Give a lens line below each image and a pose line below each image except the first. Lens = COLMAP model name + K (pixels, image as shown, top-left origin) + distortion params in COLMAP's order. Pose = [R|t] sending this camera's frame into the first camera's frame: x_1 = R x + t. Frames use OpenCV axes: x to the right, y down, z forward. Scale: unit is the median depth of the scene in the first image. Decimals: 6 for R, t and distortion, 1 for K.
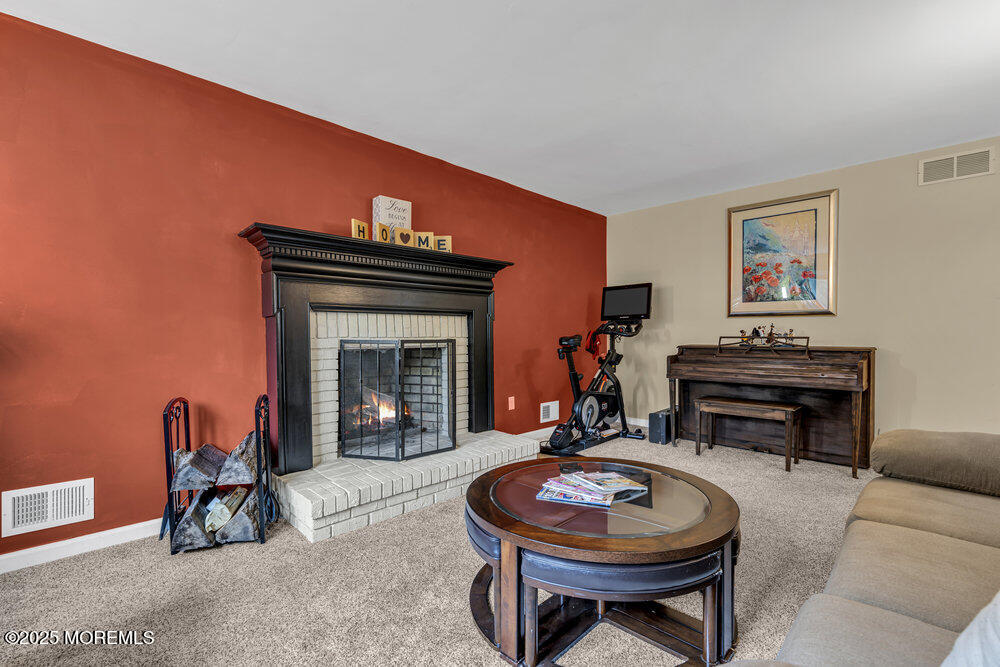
lens RADIAL K [[449.4, 0, 497.7], [0, 449.4, 332.9], [0, 0, 1]] dist [-0.015346, 0.006143]
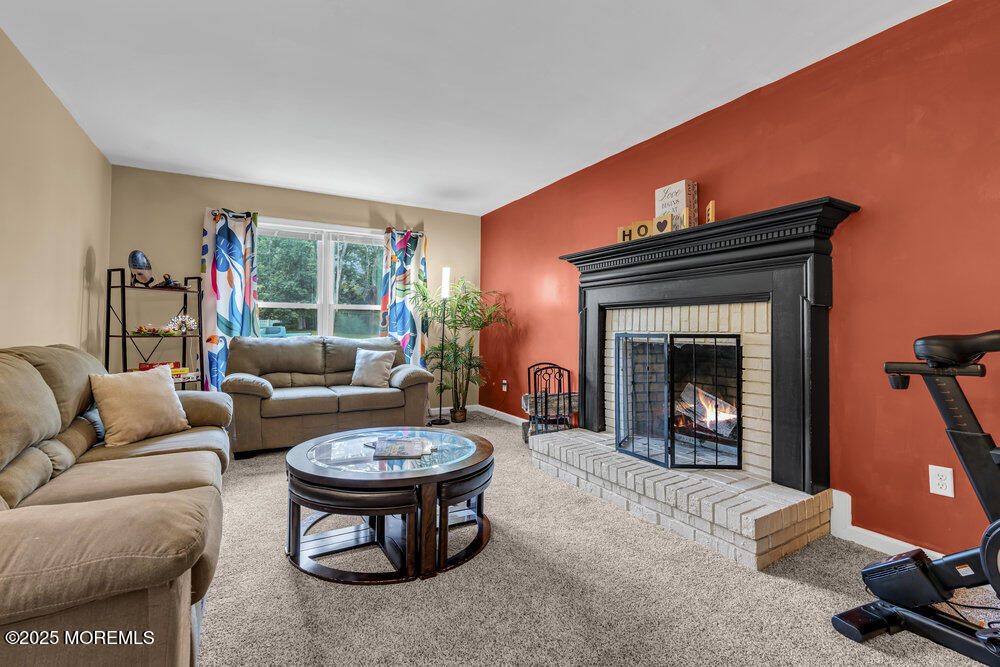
lens RADIAL K [[449.4, 0, 497.7], [0, 449.4, 332.9], [0, 0, 1]] dist [-0.015346, 0.006143]
pose [[-0.262056, 0.002697, -0.965049, 0.768540], [-0.009578, 0.999940, 0.005395, 0.010543], [0.965005, 0.010657, -0.262014, 0.894663]]
